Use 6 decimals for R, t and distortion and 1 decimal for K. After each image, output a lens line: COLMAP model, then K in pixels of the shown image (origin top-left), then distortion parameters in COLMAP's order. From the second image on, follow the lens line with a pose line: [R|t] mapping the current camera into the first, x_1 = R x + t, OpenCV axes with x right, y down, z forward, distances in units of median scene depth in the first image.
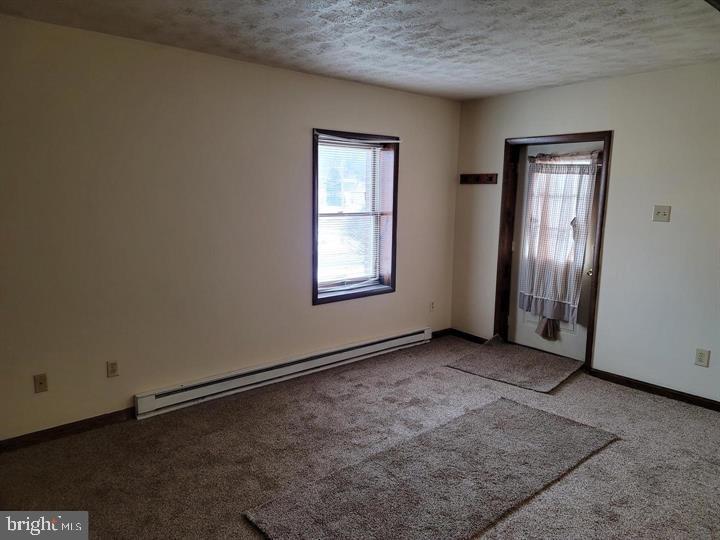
lens RADIAL K [[532.2, 0, 363.1], [0, 532.2, 265.6], [0, 0, 1]] dist [0.049081, 0.001688]
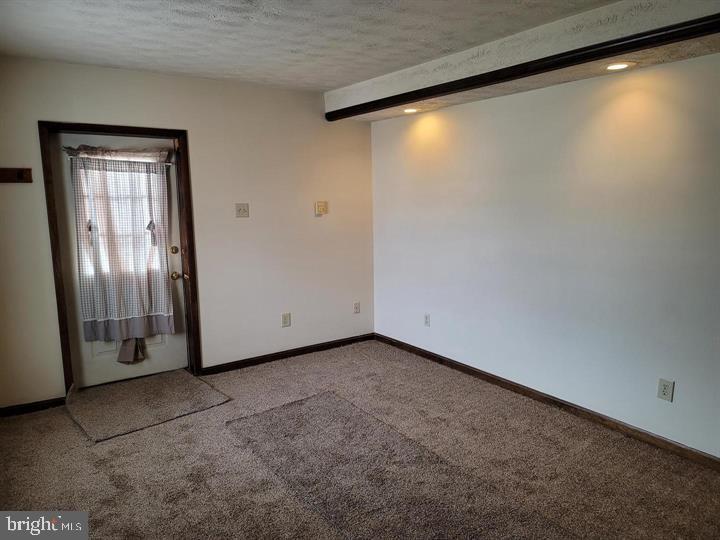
lens RADIAL K [[532.2, 0, 363.2], [0, 532.2, 275.9], [0, 0, 1]] dist [0.049081, 0.001688]
pose [[0.093147, -0.172189, 0.980650, -0.491443], [0.155274, 0.975393, 0.156517, -0.086272], [-0.983470, 0.137691, 0.117592, 0.560756]]
